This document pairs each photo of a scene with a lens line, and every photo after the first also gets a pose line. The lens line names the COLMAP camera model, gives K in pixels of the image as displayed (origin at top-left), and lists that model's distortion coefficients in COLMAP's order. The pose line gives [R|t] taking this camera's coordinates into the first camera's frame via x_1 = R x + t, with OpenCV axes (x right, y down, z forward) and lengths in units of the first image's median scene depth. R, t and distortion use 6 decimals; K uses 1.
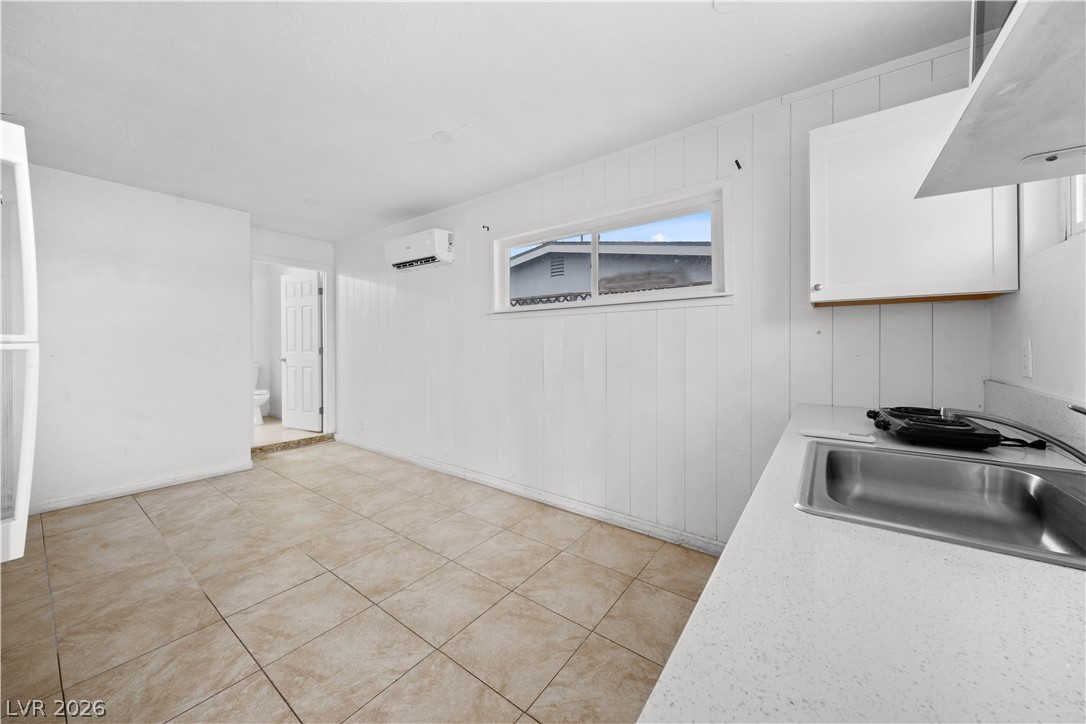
lens RADIAL K [[383.3, 0, 548.5], [0, 383.3, 342.8], [0, 0, 1]] dist [0.001580, -0.004609]
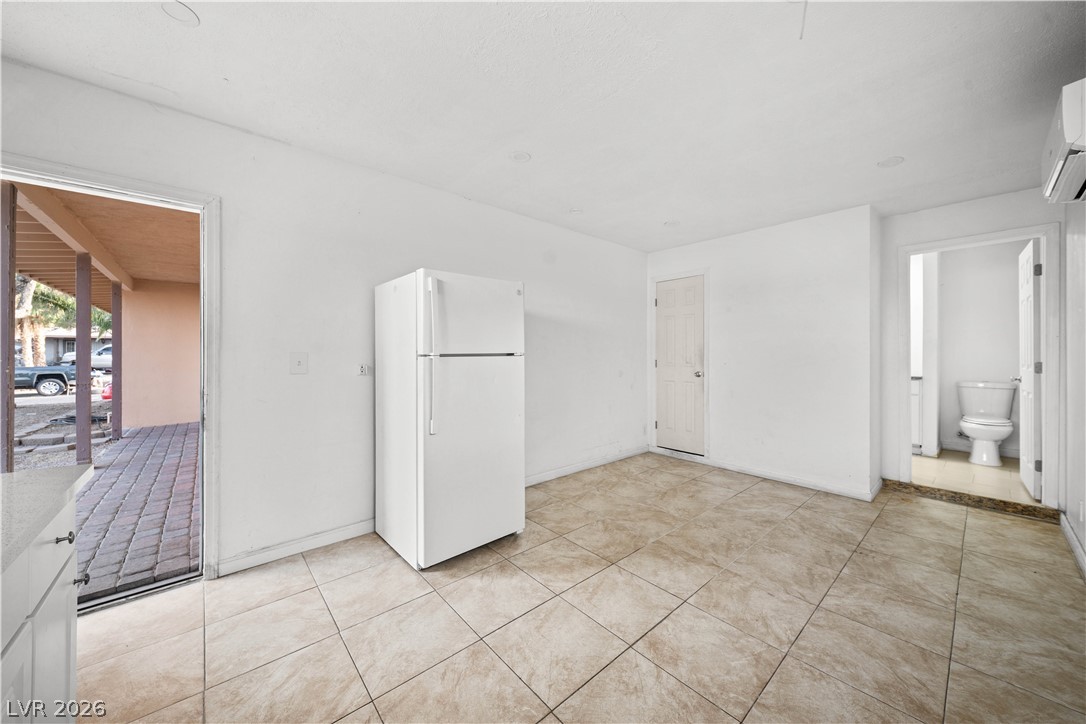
lens RADIAL K [[383.3, 0, 546.3], [0, 383.3, 354.5], [0, 0, 1]] dist [0.001580, -0.004609]
pose [[-0.221253, 0.000150, -0.975216, 0.354355], [-0.000040, 1.000000, 0.000163, -0.003742], [0.975216, 0.000075, -0.221253, 0.754986]]
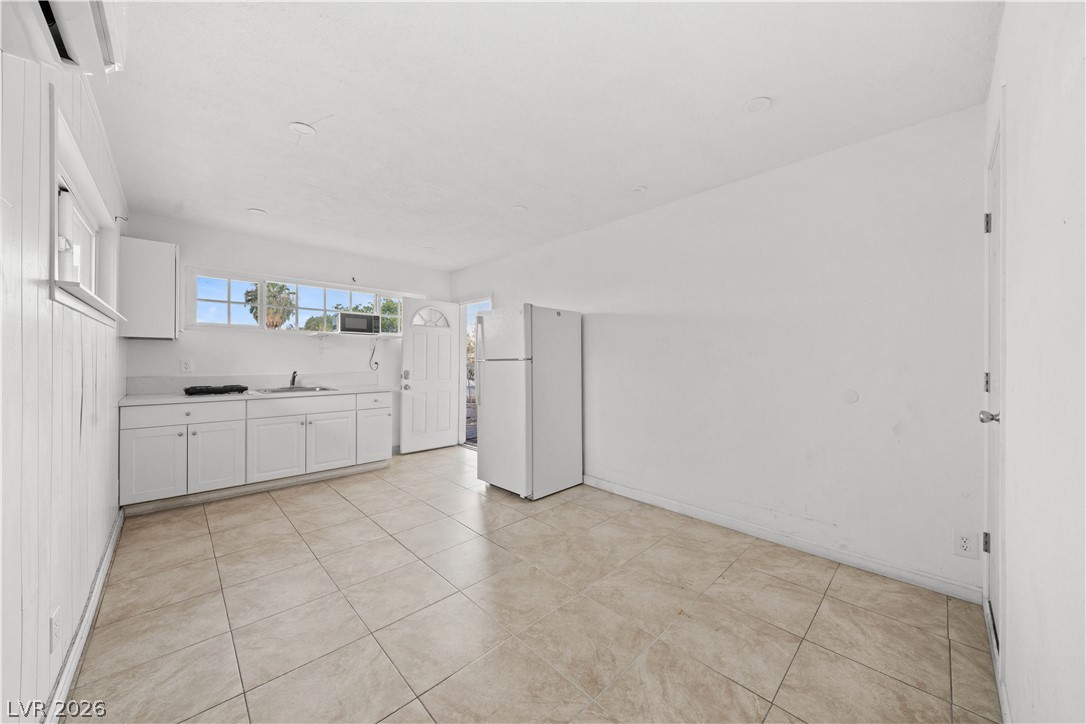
lens RADIAL K [[383.3, 0, 550.8], [0, 383.3, 361.3], [0, 0, 1]] dist [0.001580, -0.004609]
pose [[-0.986441, -0.005905, 0.164008, -0.983934], [-0.005331, 0.999978, 0.003944, -0.004084], [-0.164027, 0.003016, -0.986451, 1.780158]]
